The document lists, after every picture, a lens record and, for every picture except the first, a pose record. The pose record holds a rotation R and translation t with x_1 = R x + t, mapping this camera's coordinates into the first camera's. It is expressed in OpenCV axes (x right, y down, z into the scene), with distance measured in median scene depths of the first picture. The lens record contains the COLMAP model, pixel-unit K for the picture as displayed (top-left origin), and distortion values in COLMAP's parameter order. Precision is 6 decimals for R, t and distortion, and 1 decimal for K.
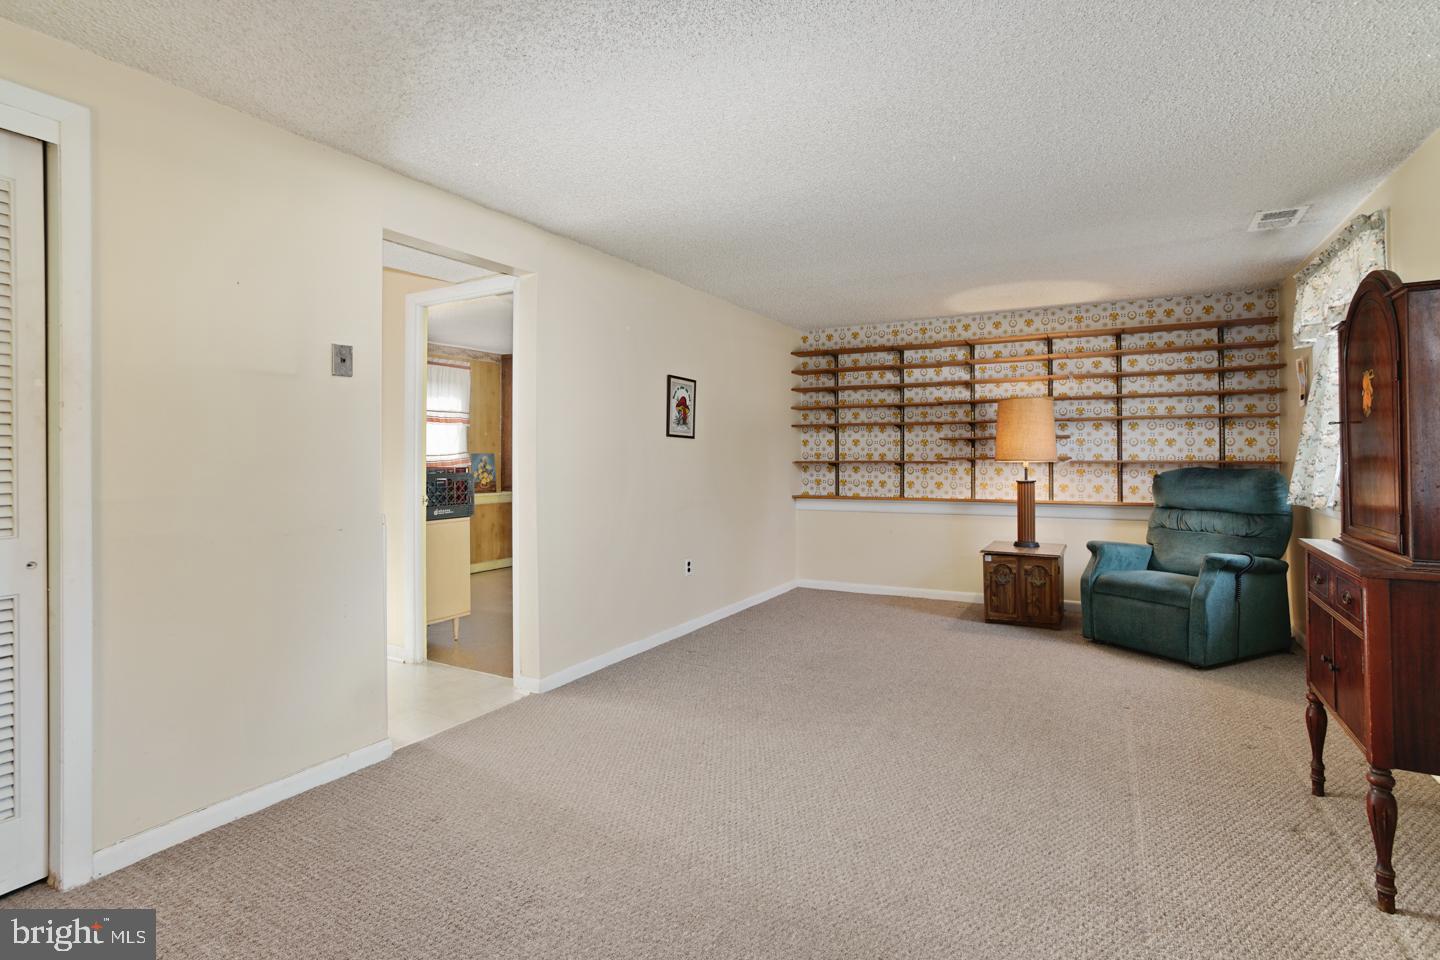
lens RADIAL K [[696.5, 0, 740.8], [0, 696.5, 453.9], [0, 0, 1]] dist [-0.036349, 0.015711]
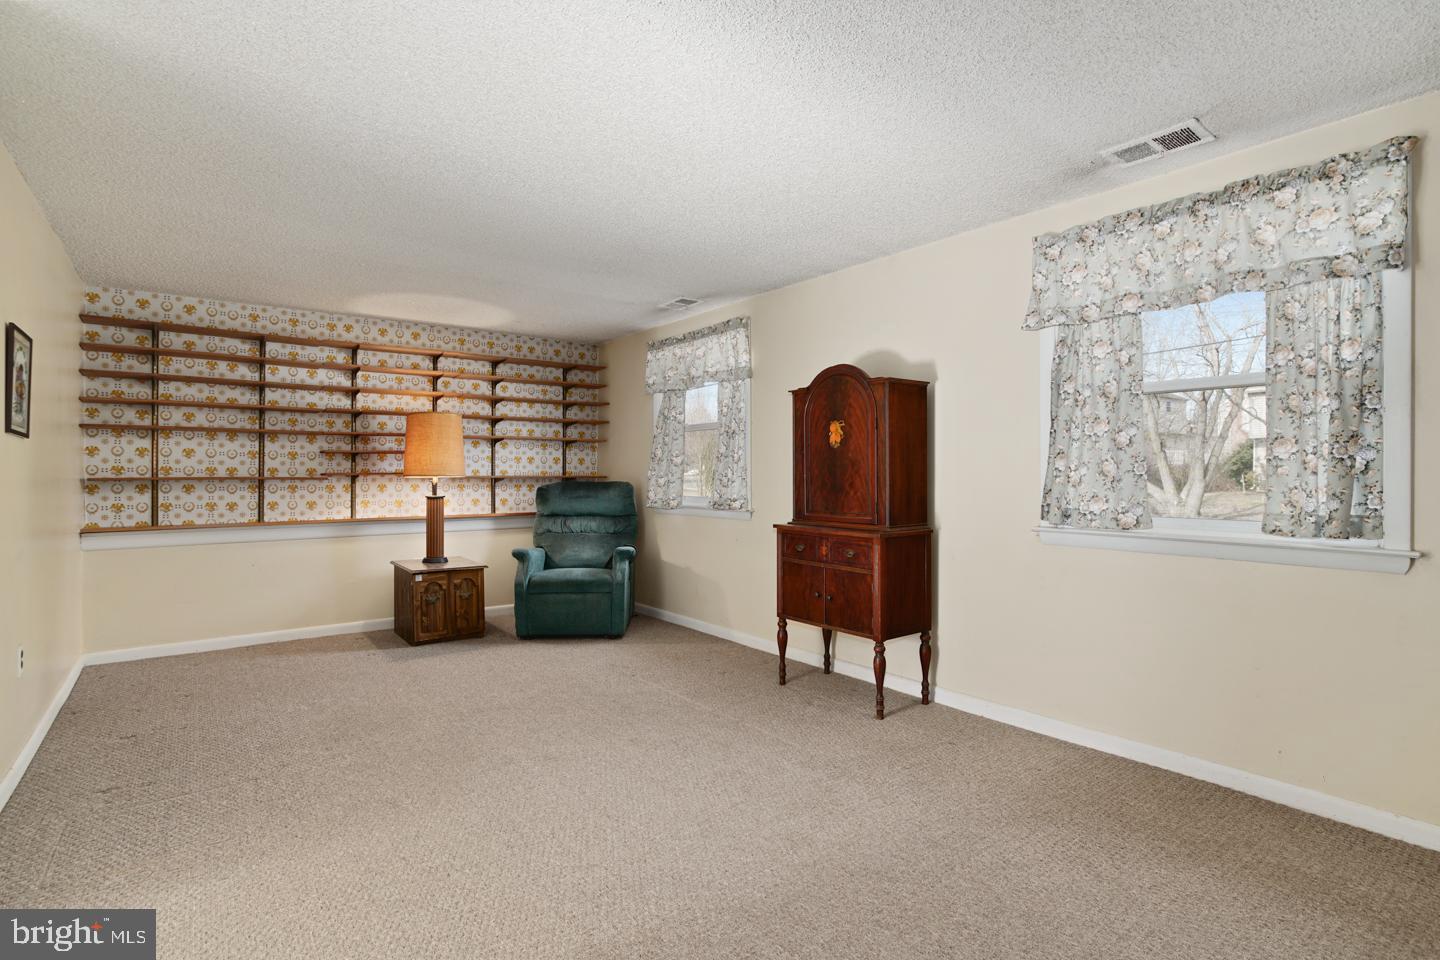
lens RADIAL K [[696.5, 0, 707.2], [0, 696.5, 477.0], [0, 0, 1]] dist [-0.036349, 0.015711]
pose [[0.426031, -0.003160, 0.904703, -0.298621], [-0.004213, 0.999976, 0.005477, 0.003748], [-0.904699, -0.006145, 0.426007, 0.206592]]
